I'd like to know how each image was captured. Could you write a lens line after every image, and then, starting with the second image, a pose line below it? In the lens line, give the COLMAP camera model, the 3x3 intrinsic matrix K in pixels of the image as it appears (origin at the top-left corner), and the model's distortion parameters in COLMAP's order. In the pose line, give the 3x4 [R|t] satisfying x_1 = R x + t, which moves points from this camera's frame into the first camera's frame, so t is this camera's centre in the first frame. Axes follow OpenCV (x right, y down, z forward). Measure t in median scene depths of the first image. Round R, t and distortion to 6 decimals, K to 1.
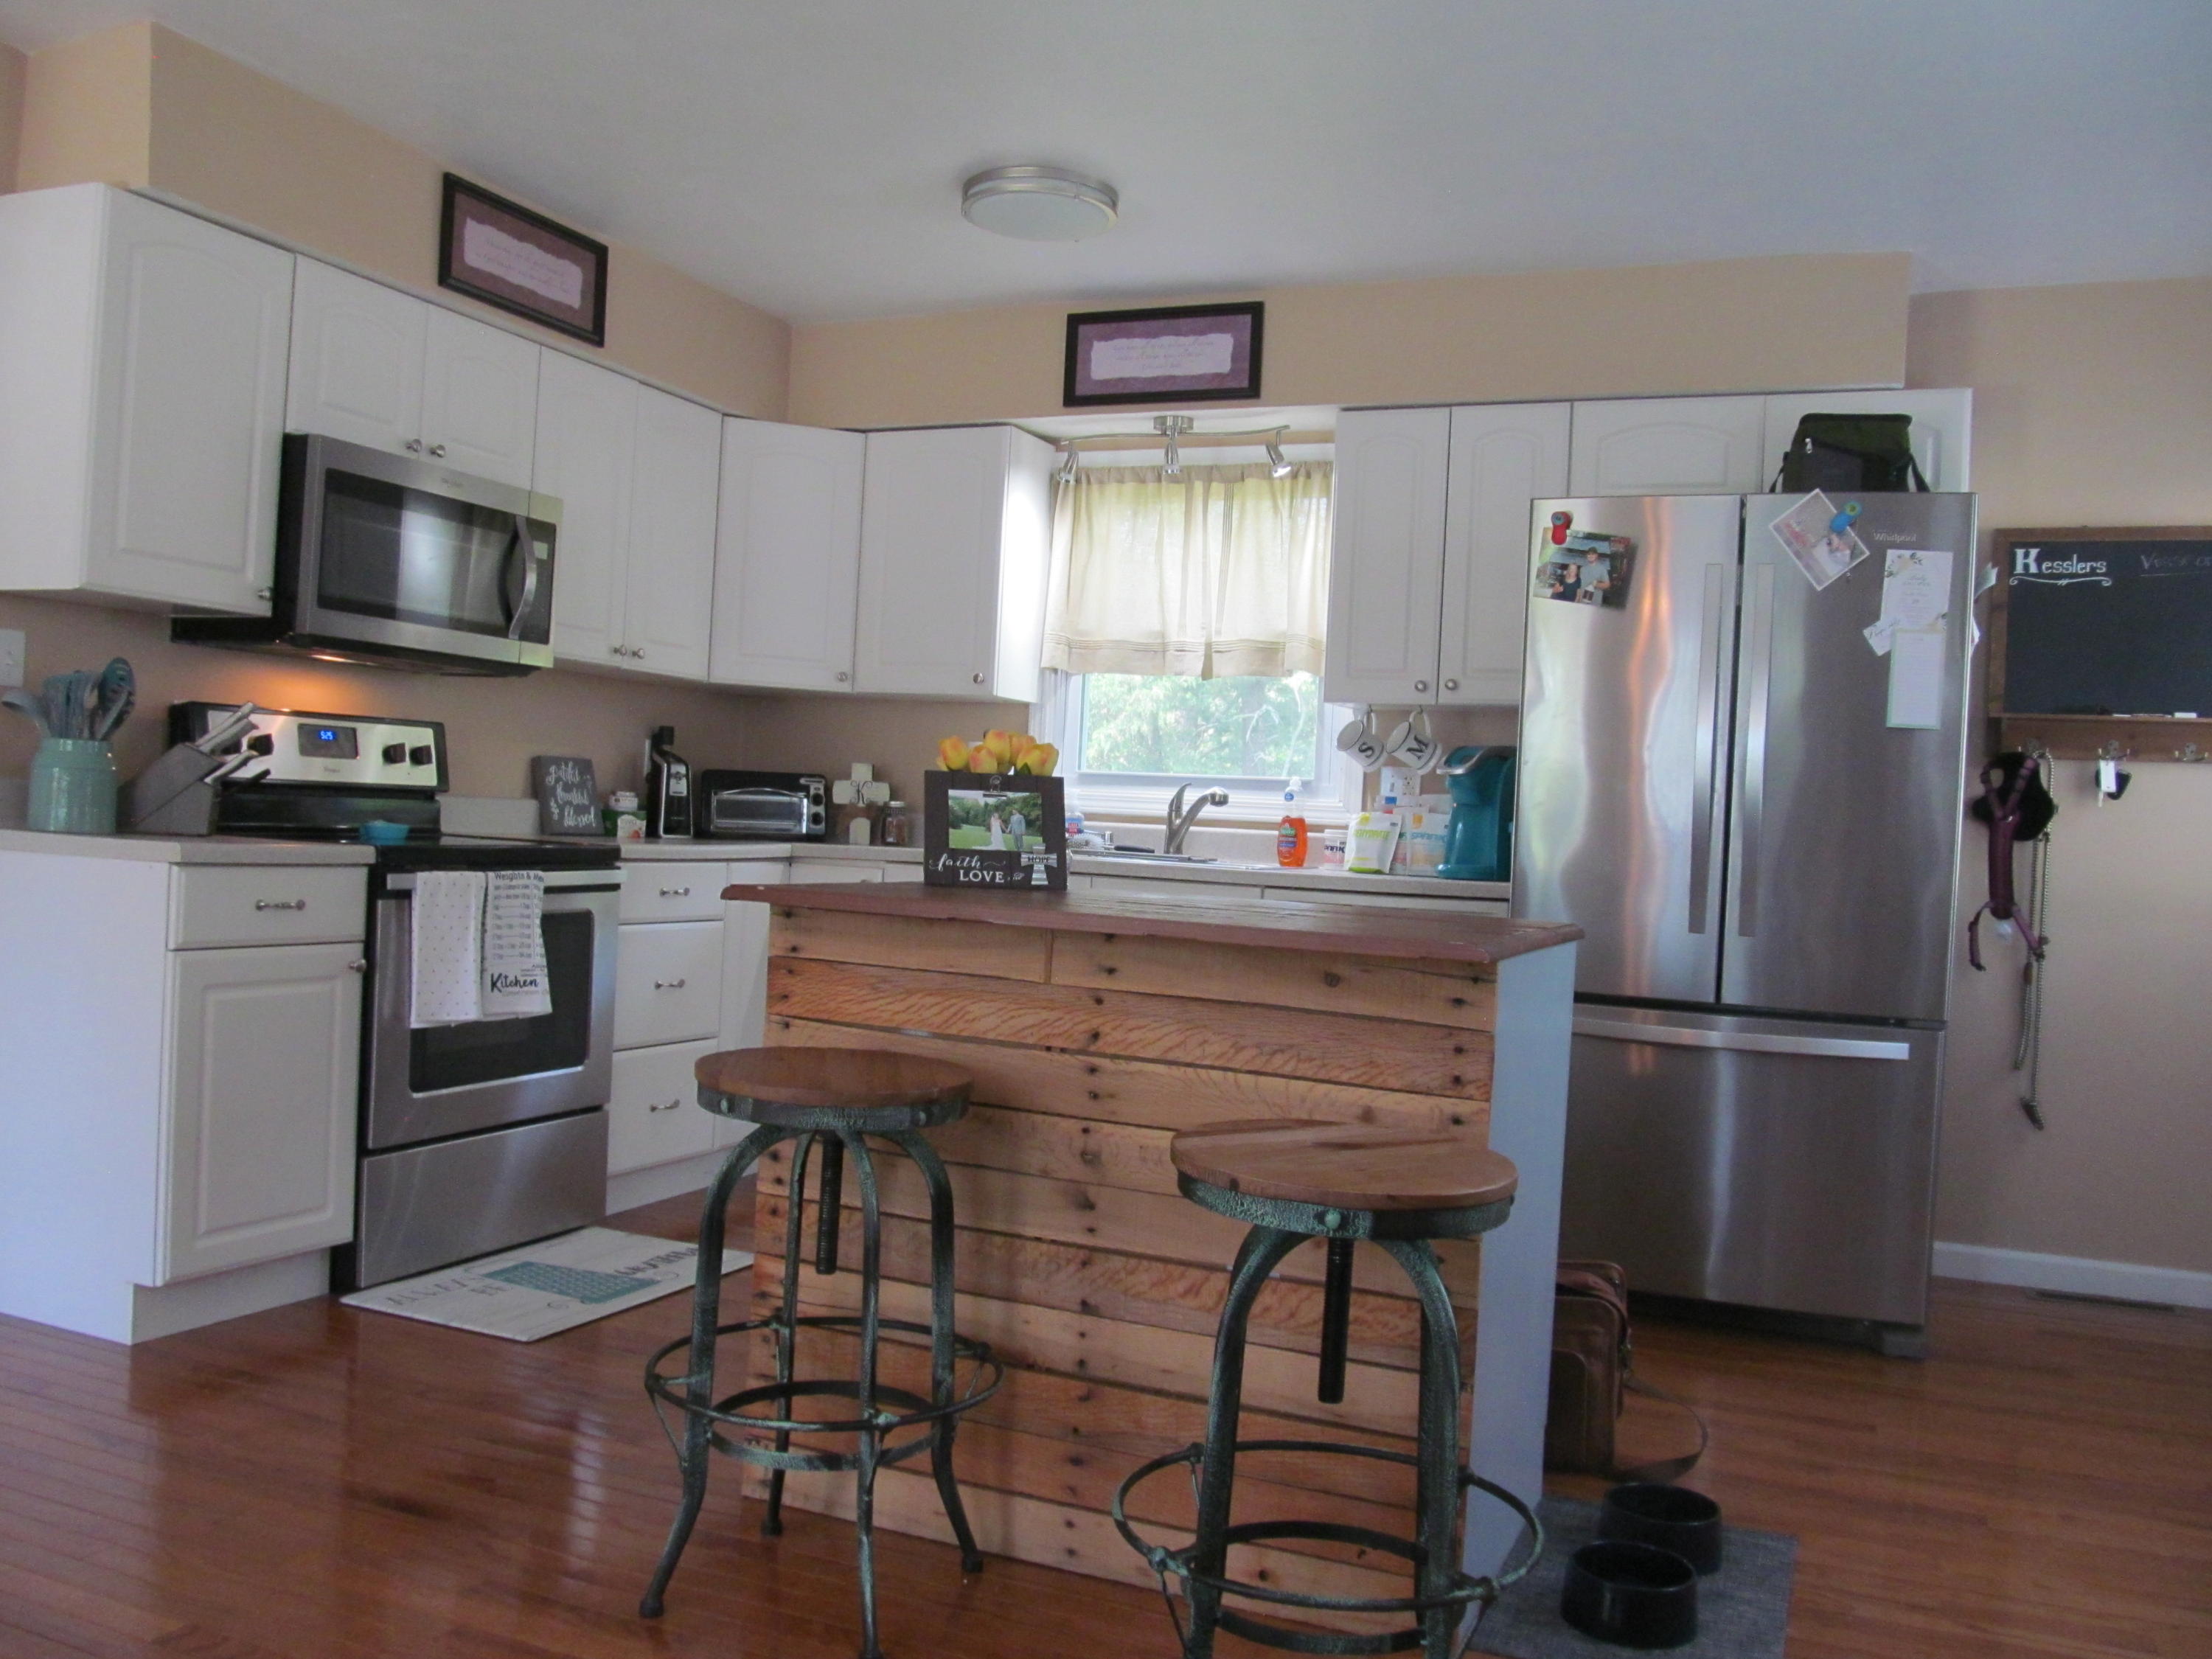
lens RADIAL K [[1831.7, 0, 1106.0], [0, 1831.7, 829.5], [0, 0, 1]] dist [-0.064663, 0.026284]
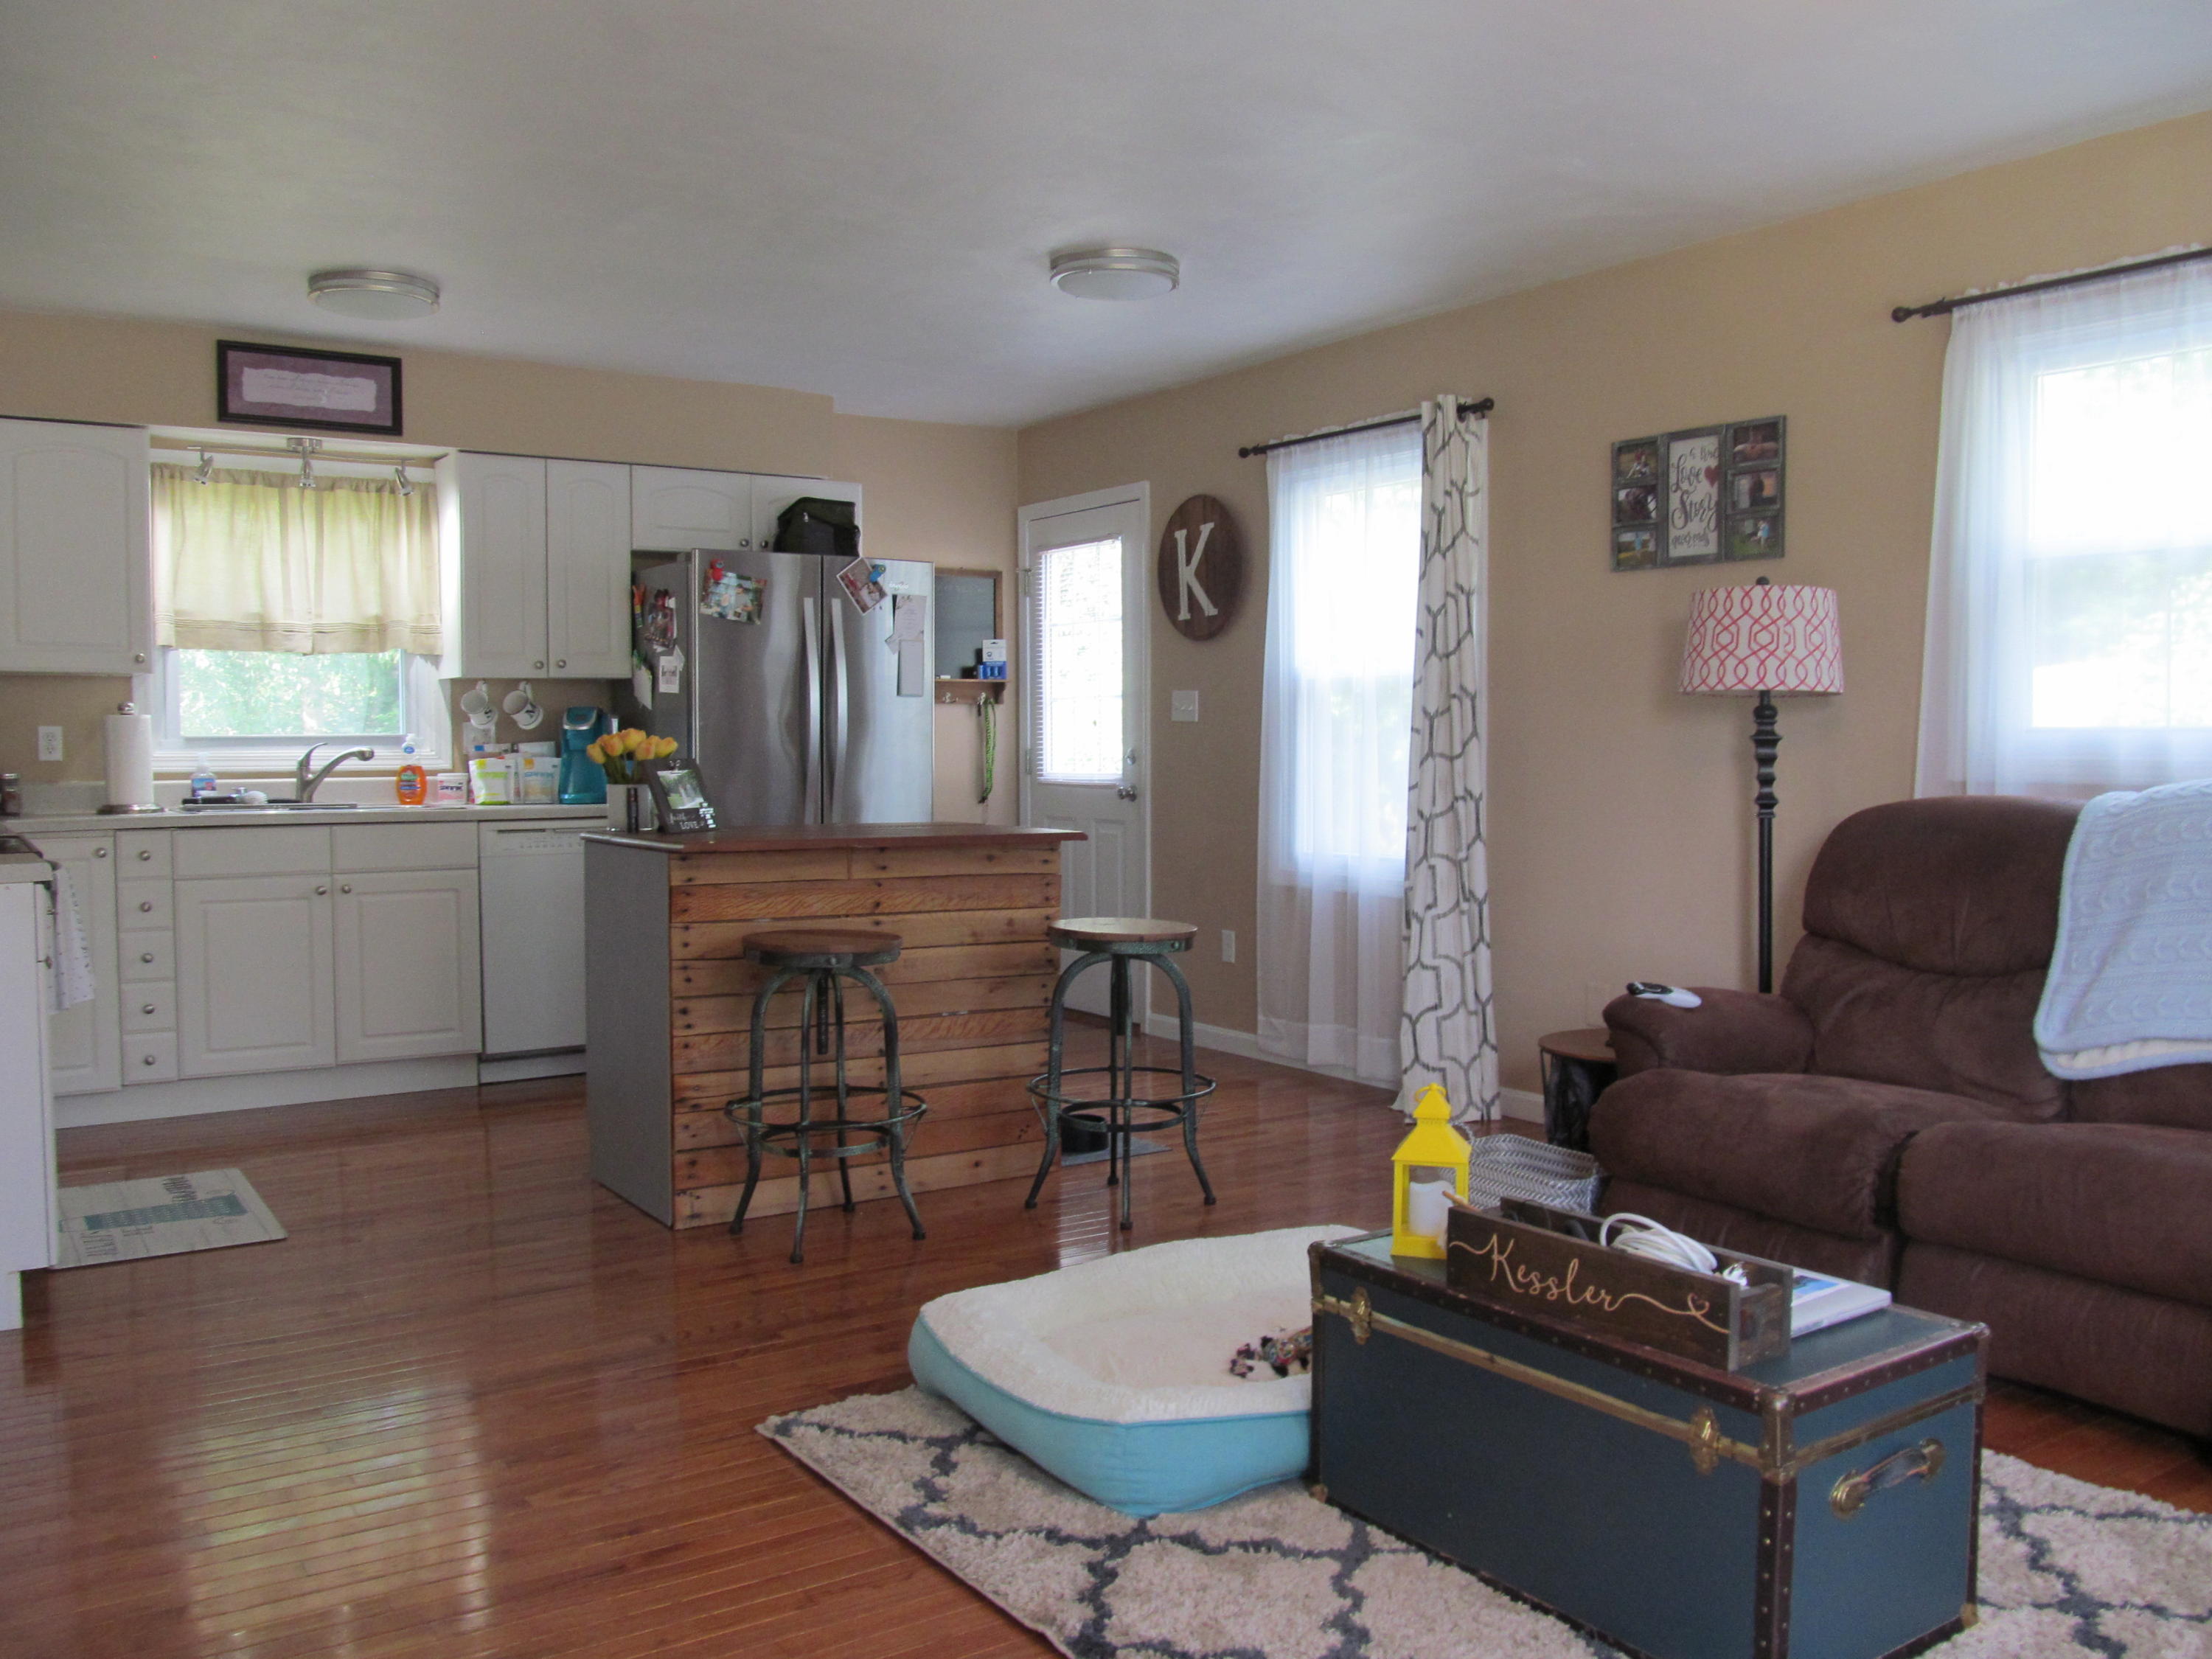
lens RADIAL K [[1831.7, 0, 1106.0], [0, 1831.7, 829.5], [0, 0, 1]] dist [-0.064663, 0.026284]
pose [[0.542385, -0.092115, 0.835065, -0.876293], [0.034702, 0.995579, 0.087282, -0.070594], [-0.839413, -0.018362, 0.543183, -0.112131]]
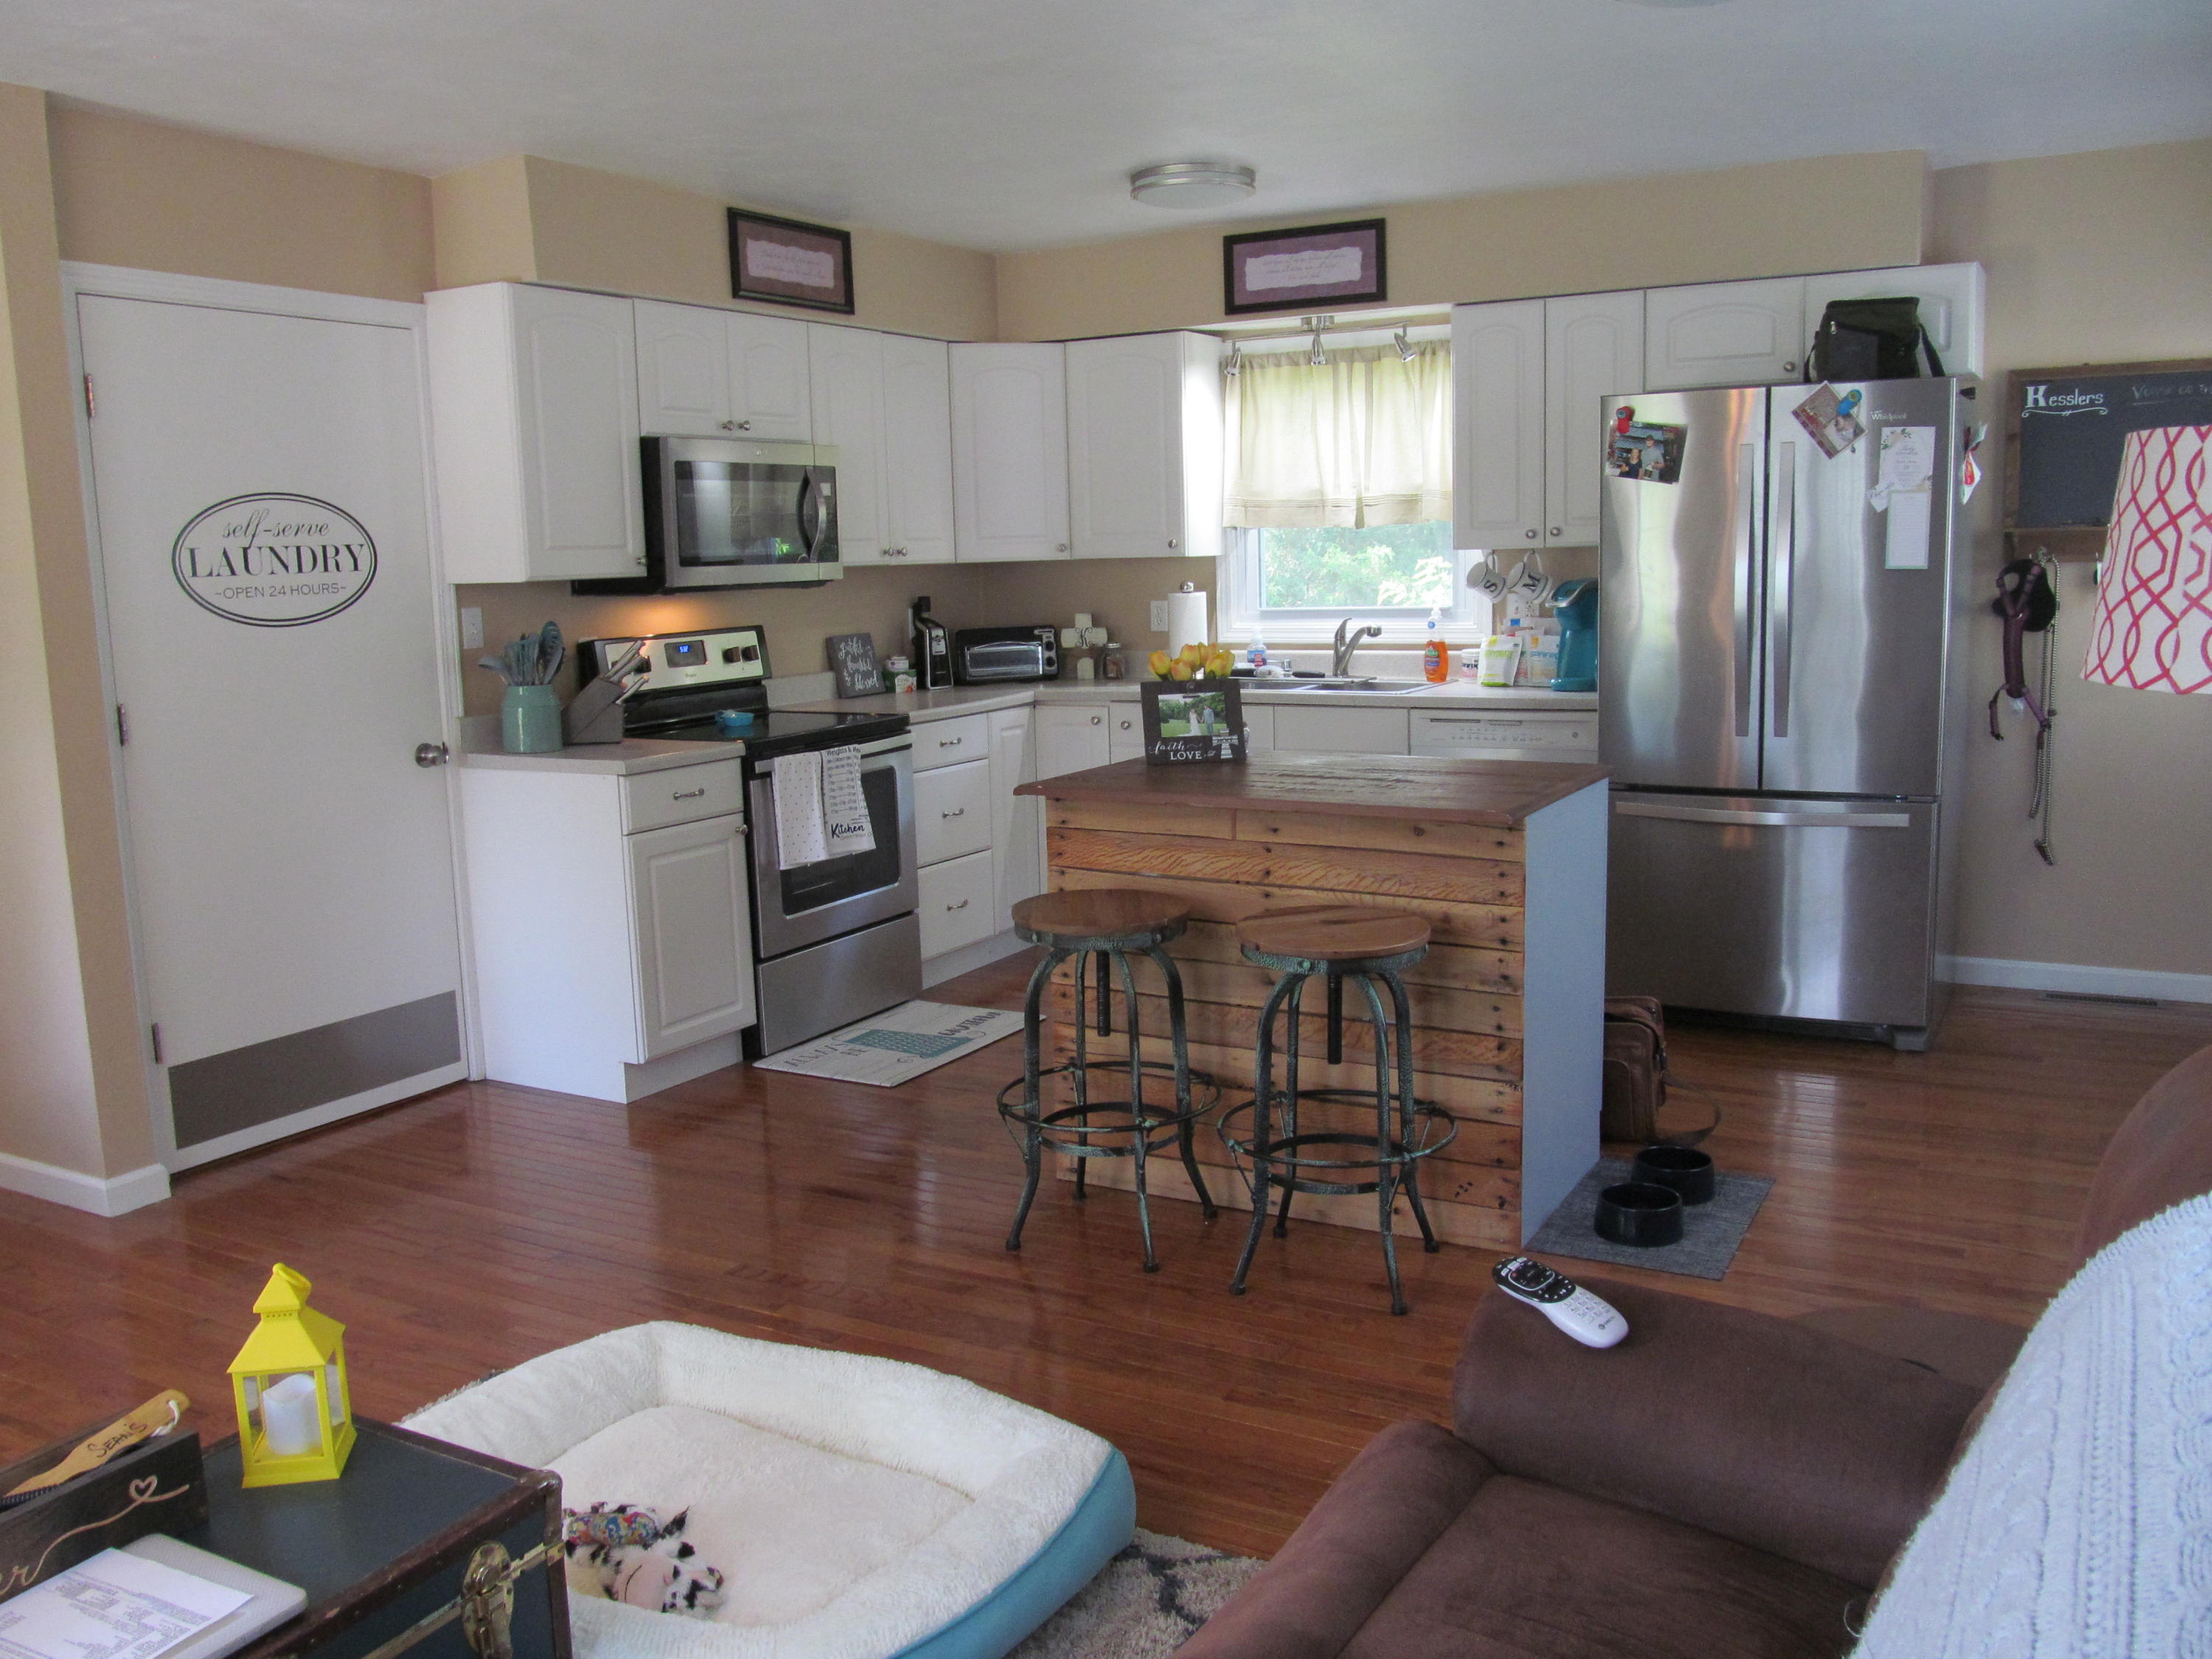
lens RADIAL K [[1831.7, 0, 1106.0], [0, 1831.7, 829.5], [0, 0, 1]] dist [-0.064663, 0.026284]
pose [[0.990805, -0.061347, -0.120590, 0.029214], [0.078476, 0.986626, 0.142866, -0.094044], [0.110212, -0.151015, 0.982368, -0.313058]]
